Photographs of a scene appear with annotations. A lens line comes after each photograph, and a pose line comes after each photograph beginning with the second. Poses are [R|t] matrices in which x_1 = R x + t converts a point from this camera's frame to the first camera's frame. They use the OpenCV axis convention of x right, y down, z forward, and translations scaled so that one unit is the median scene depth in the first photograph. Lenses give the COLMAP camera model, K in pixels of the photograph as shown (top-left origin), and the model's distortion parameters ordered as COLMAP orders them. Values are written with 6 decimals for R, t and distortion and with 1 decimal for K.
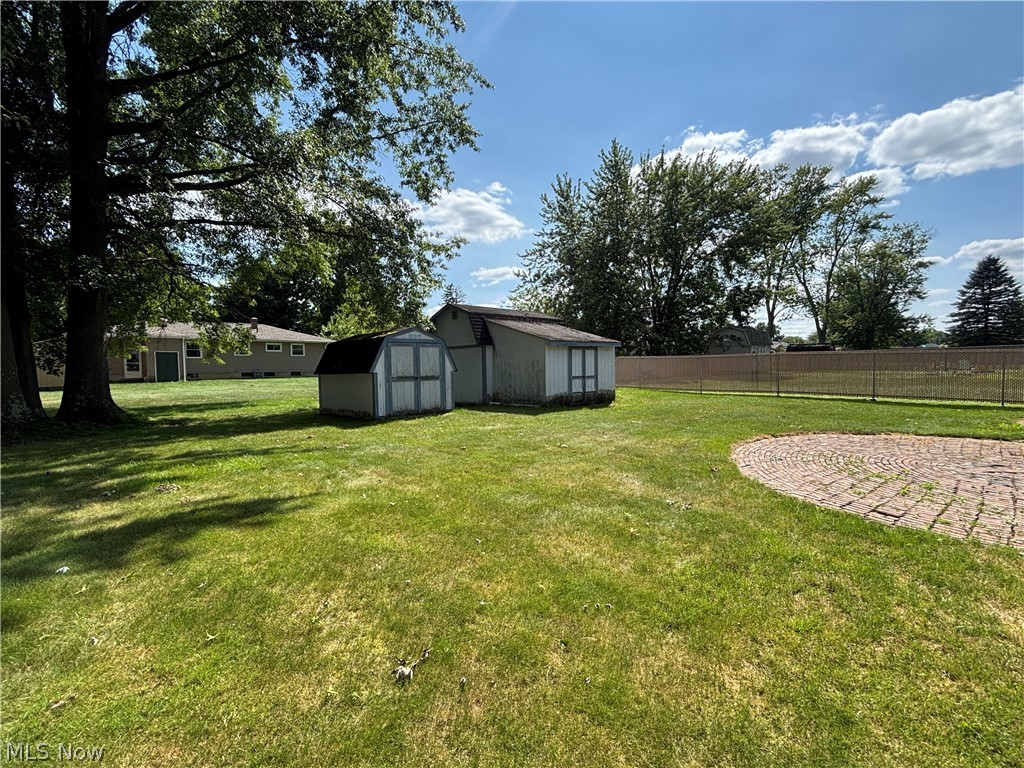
lens RADIAL K [[461.1, 0, 514.8], [0, 461.1, 382.3], [0, 0, 1]] dist [-0.000178, -0.000295]
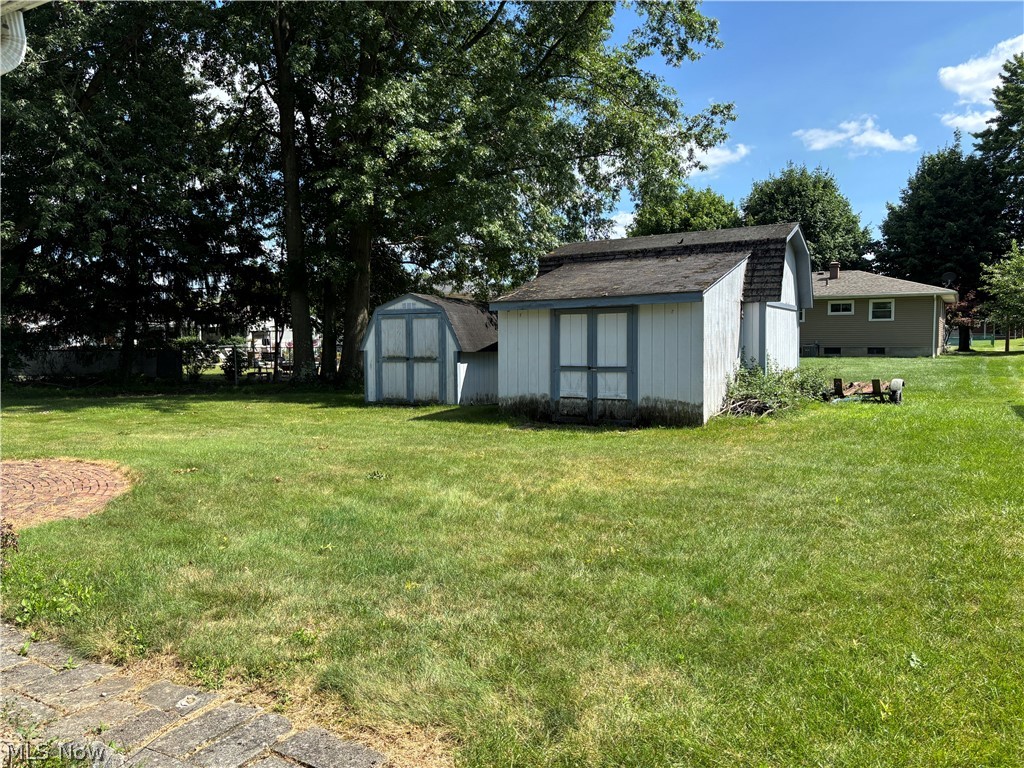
lens RADIAL K [[758.4, 0, 508.4], [0, 758.4, 390.1], [0, 0, 1]] dist [0.070683, -0.007958]
pose [[0.268446, 0.069369, -0.960794, 0.944264], [-0.032959, 0.997481, 0.062809, -0.037729], [0.962731, 0.014805, 0.270056, 0.716300]]
